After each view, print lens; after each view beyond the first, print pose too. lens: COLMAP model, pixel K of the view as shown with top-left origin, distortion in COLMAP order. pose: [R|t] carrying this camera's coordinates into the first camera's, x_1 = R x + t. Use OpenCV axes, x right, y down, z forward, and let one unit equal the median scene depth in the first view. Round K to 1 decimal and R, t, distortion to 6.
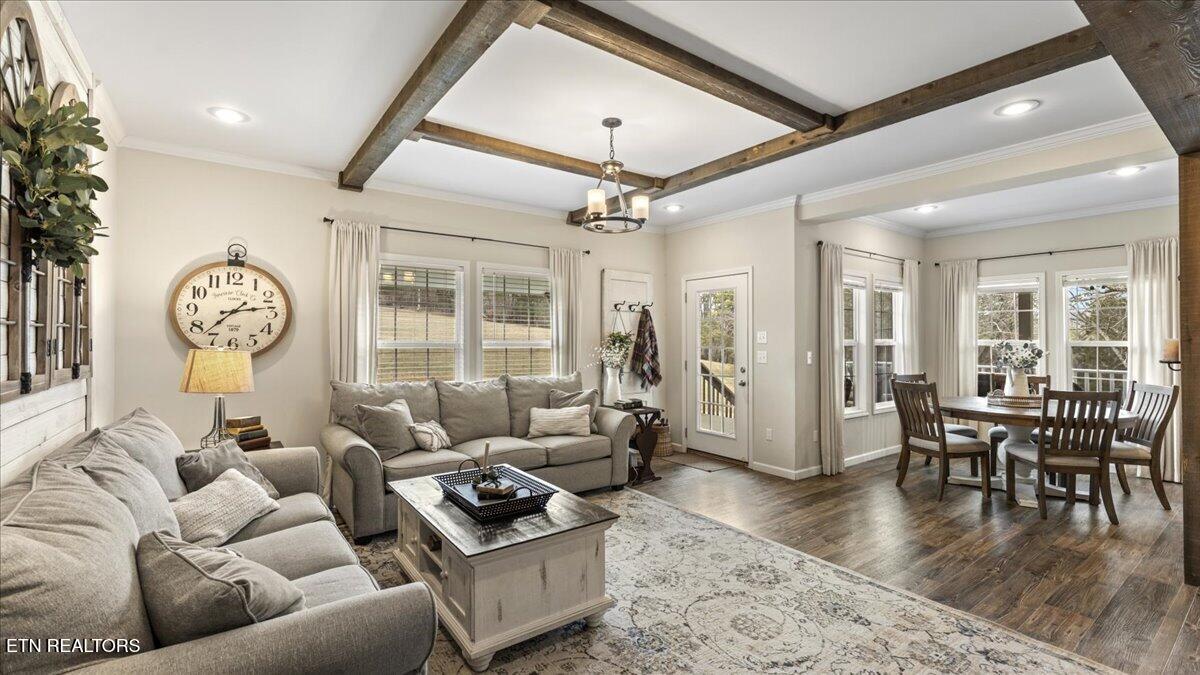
lens RADIAL K [[519.2, 0, 605.4], [0, 519.2, 338.4], [0, 0, 1]] dist [-0.003984, 0.000035]
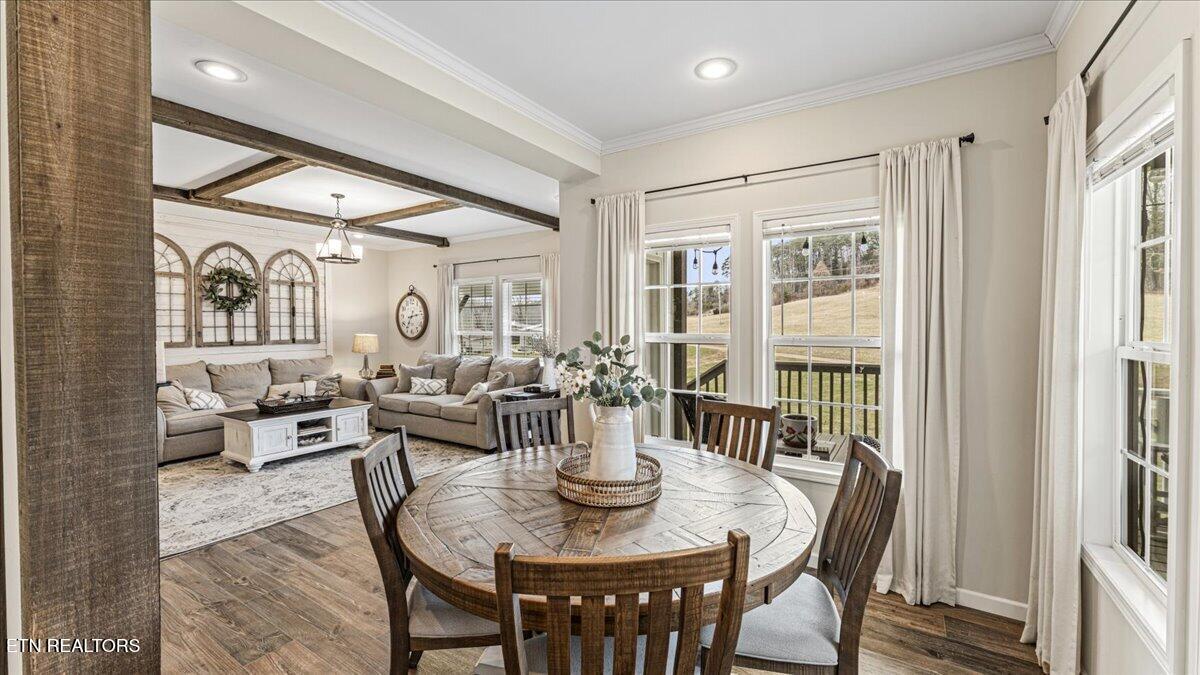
lens RADIAL K [[474.4, 0, 598.1], [0, 474.4, 332.3], [0, 0, 1]] dist [0.002531, -0.000004]
pose [[0.361590, 0.008580, -0.932298, 1.702291], [-0.000258, 0.999959, 0.009102, -0.007481], [0.932337, -0.003050, 0.361577, 1.236258]]
